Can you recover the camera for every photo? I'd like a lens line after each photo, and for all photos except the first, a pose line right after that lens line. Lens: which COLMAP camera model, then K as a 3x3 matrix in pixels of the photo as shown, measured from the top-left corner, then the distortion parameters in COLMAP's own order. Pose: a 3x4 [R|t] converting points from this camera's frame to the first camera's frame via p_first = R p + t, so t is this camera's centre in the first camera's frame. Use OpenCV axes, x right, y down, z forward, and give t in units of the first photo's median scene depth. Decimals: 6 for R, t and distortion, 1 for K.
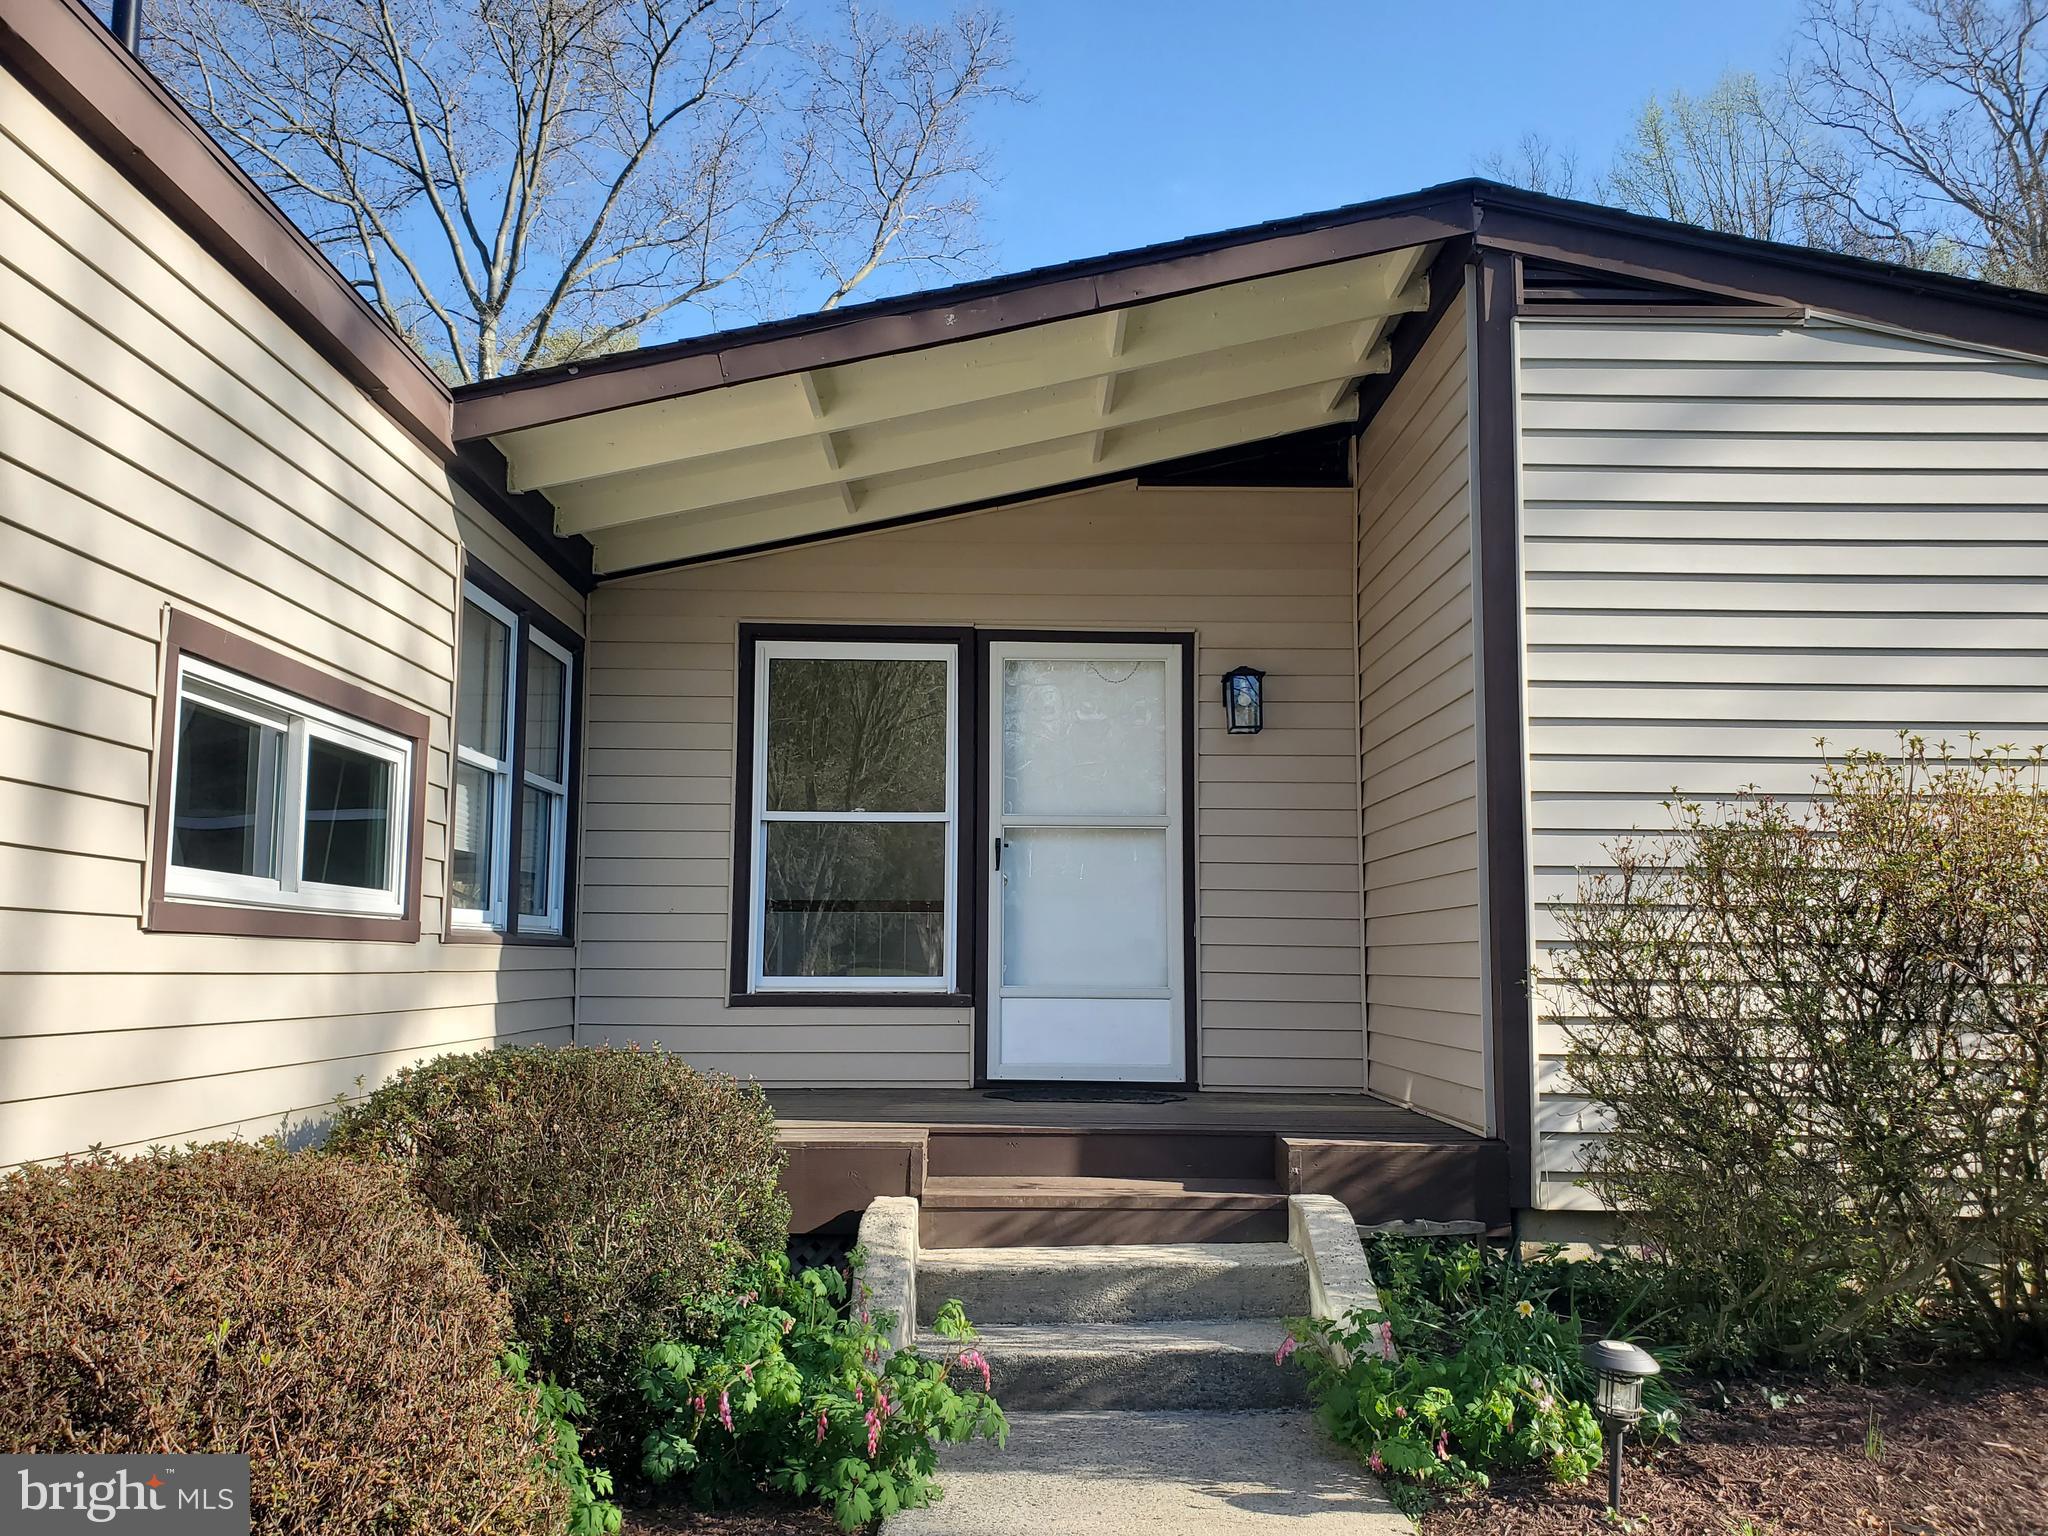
lens RADIAL K [[1563.2, 0, 1019.2], [0, 1563.2, 821.9], [0, 0, 1]] dist [0.094046, -0.109554]
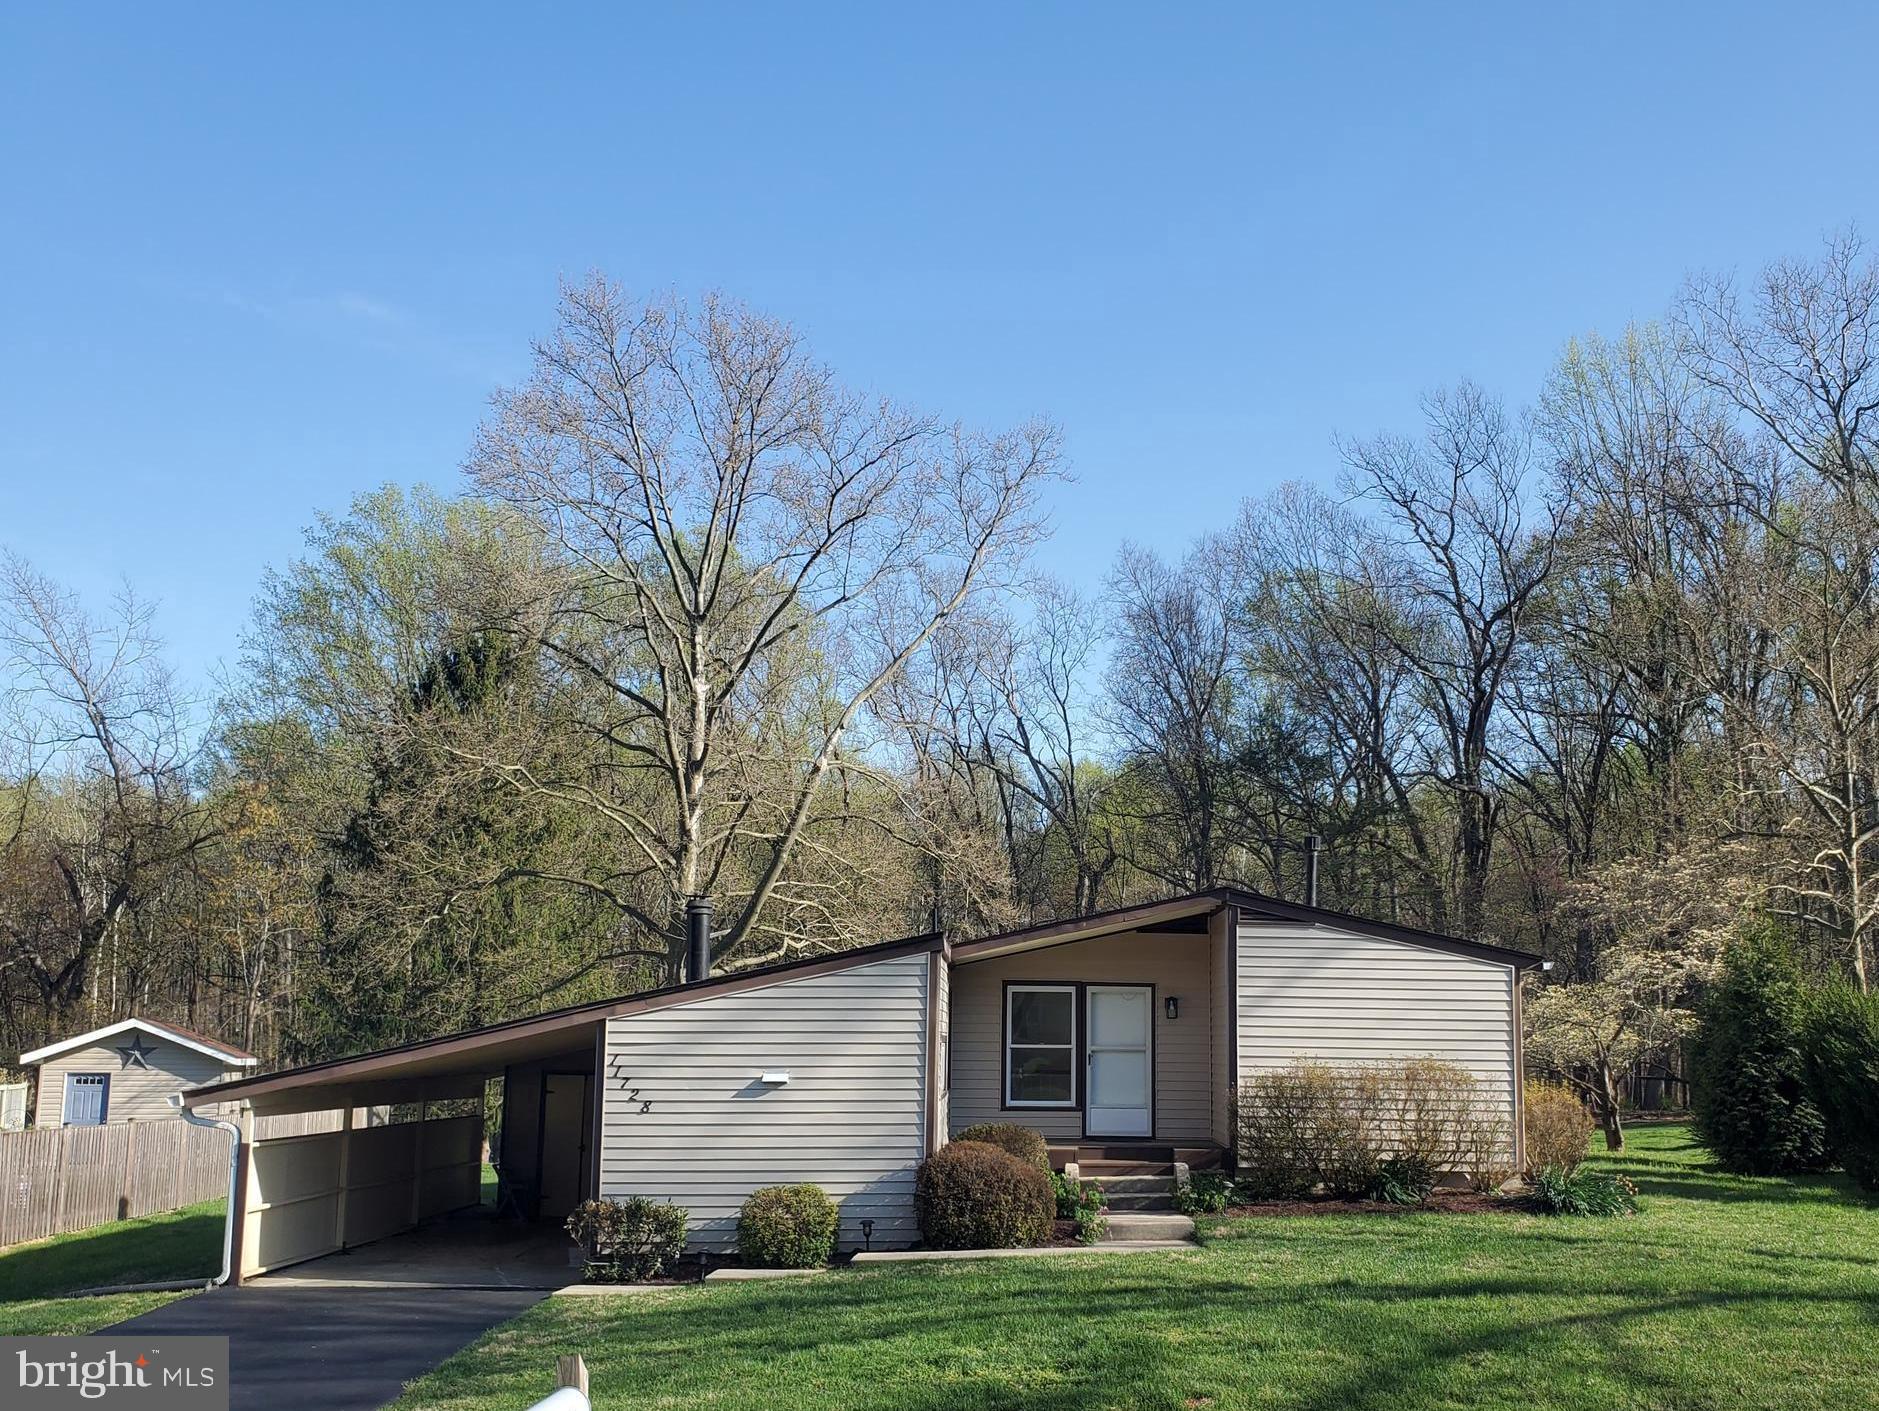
lens RADIAL K [[1869.1, 0, 1087.7], [0, 1869.1, 839.1], [0, 0, 1]] dist [0.154081, -0.473020]
pose [[0.999144, 0.005727, 0.040968, -0.166330], [-0.005182, 0.999897, -0.013395, -0.351984], [-0.041041, 0.013171, 0.999071, -2.572941]]
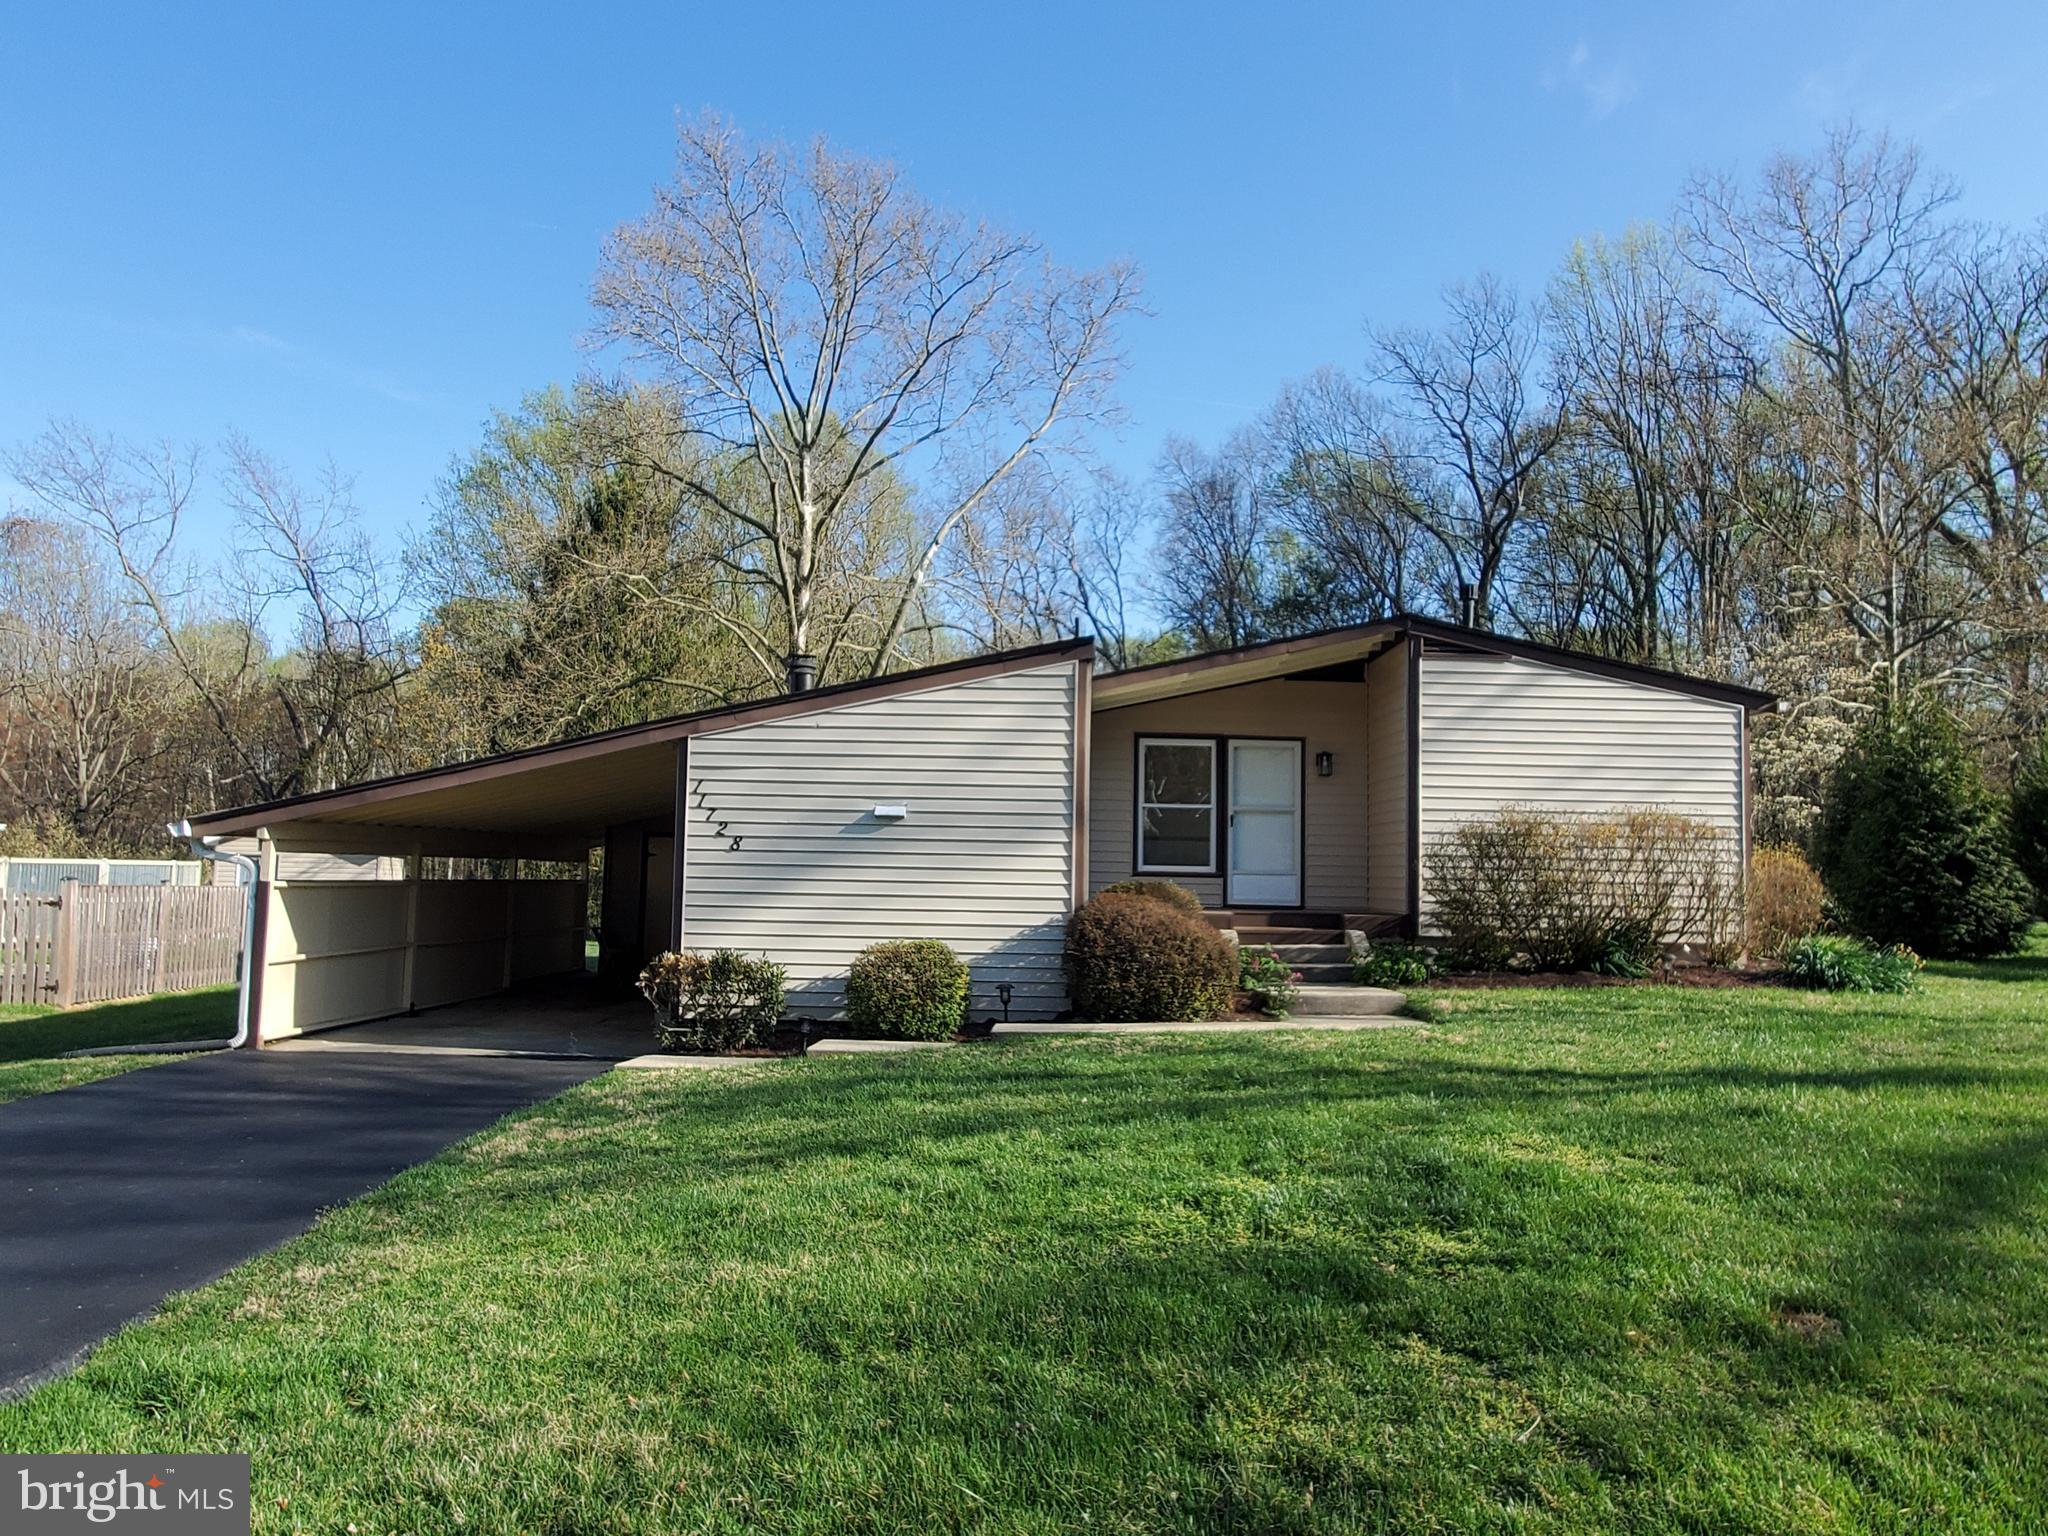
lens RADIAL K [[1407.4, 0, 1023.0], [0, 1407.4, 806.3], [0, 0, 1]] dist [-0.006619, -0.002320]
pose [[0.999838, 0.011960, -0.013435, -0.338519], [-0.011393, 0.999073, 0.041515, -0.099404], [0.013919, -0.041355, 0.999048, -1.408049]]
